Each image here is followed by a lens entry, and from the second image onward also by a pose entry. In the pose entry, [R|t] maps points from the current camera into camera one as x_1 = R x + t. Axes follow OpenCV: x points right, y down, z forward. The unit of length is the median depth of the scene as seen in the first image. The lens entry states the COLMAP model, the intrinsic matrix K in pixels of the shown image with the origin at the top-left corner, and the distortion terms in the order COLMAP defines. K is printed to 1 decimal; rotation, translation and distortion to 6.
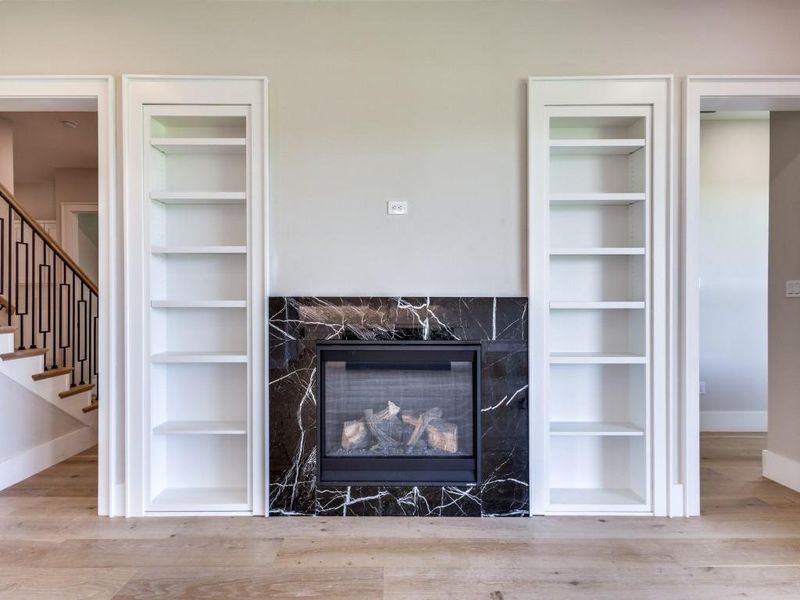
lens RADIAL K [[373.4, 0, 393.1], [0, 373.4, 305.0], [0, 0, 1]] dist [0.001803, 0.000296]
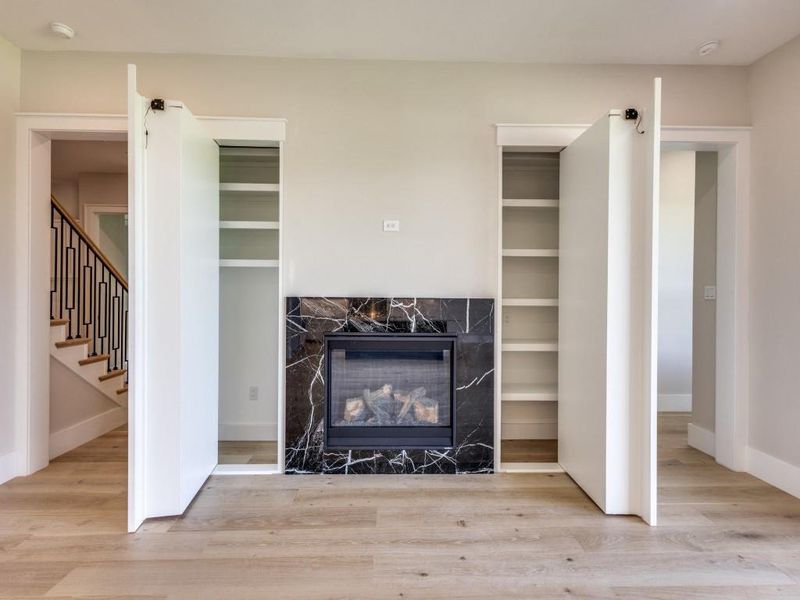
lens RADIAL K [[366.4, 0, 401.3], [0, 366.4, 297.9], [0, 0, 1]] dist [0.003787, 0.000541]
pose [[0.999575, 0.007679, 0.028114, 0.013522], [-0.007689, 0.999970, 0.000253, -0.021587], [-0.028111, -0.000469, 0.999605, -0.220946]]
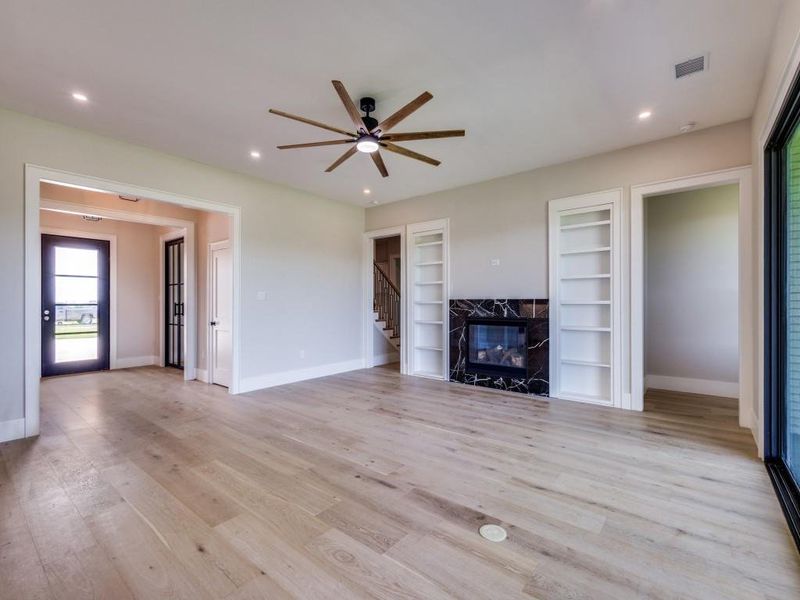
lens RADIAL K [[366.4, 0, 401.3], [0, 366.4, 297.9], [0, 0, 1]] dist [0.003787, 0.000541]
pose [[0.773159, -0.009154, -0.634146, 1.065653], [-0.001519, 0.999866, -0.016284, 0.009929], [0.634211, 0.013553, 0.773041, -1.249863]]
